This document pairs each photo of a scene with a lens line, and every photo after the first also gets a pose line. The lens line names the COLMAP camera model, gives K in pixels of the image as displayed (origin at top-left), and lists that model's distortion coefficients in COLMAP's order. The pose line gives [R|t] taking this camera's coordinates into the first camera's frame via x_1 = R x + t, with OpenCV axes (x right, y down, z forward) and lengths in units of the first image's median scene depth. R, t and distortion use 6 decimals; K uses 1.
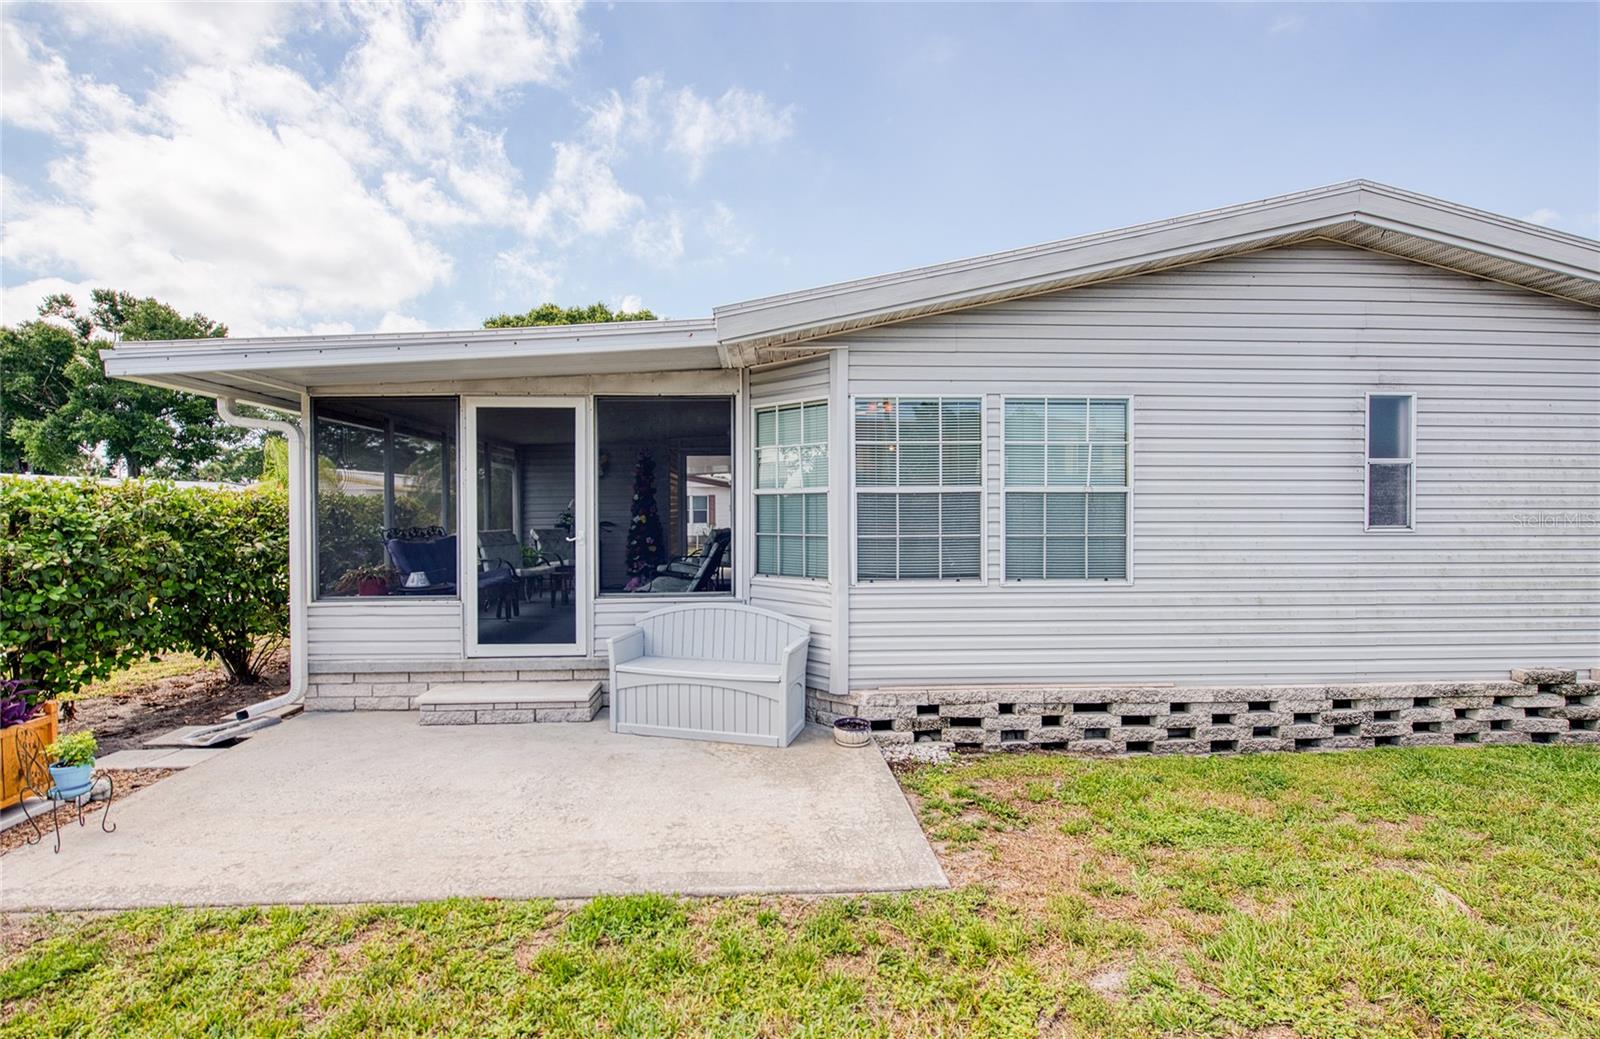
lens RADIAL K [[719.9, 0, 790.5], [0, 719.9, 509.6], [0, 0, 1]] dist [-0.008807, -0.000819]
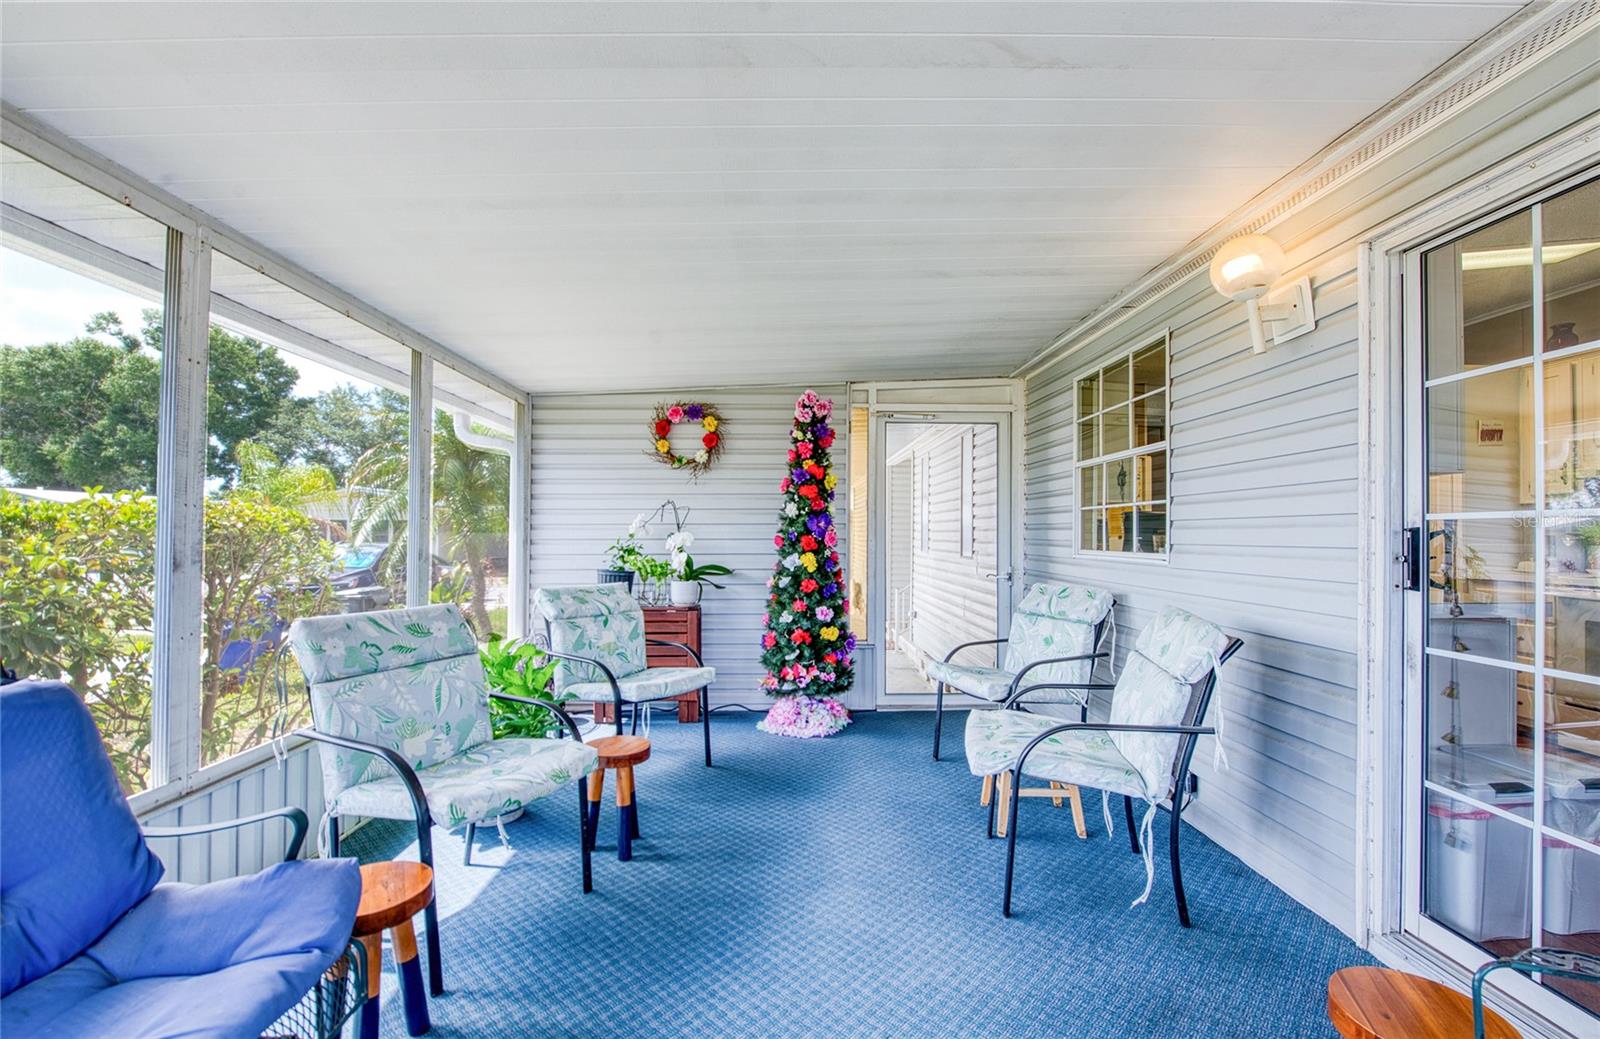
lens RADIAL K [[665.9, 0, 806.7], [0, 665.9, 524.1], [0, 0, 1]] dist [-0.013770, -0.002494]
pose [[0.999874, 0.010004, -0.012287, -0.213706], [-0.010198, 0.999823, -0.015827, -0.003080], [0.012126, 0.015950, 0.999799, 0.649760]]
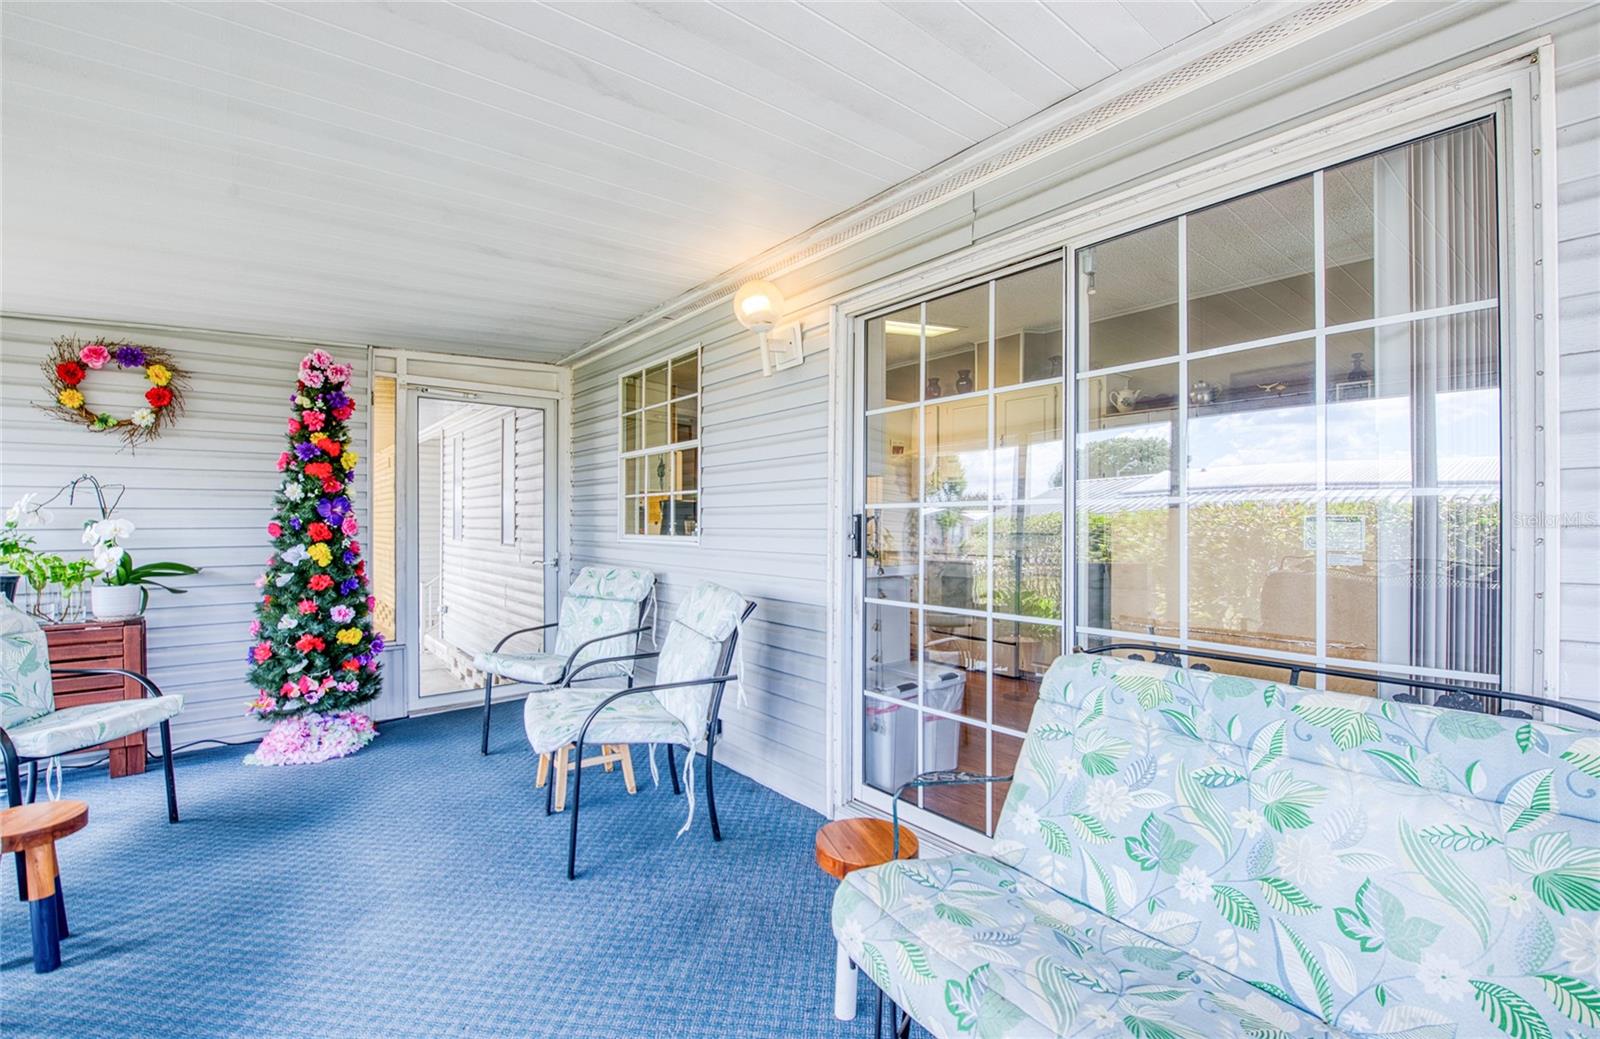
lens RADIAL K [[665.9, 0, 791.8], [0, 665.9, 523.4], [0, 0, 1]] dist [-0.013770, -0.002494]
pose [[0.802246, 0.003474, 0.596984, -0.225663], [-0.003039, 0.999994, -0.001734, -0.002360], [-0.596986, -0.000423, 0.802251, 0.638968]]
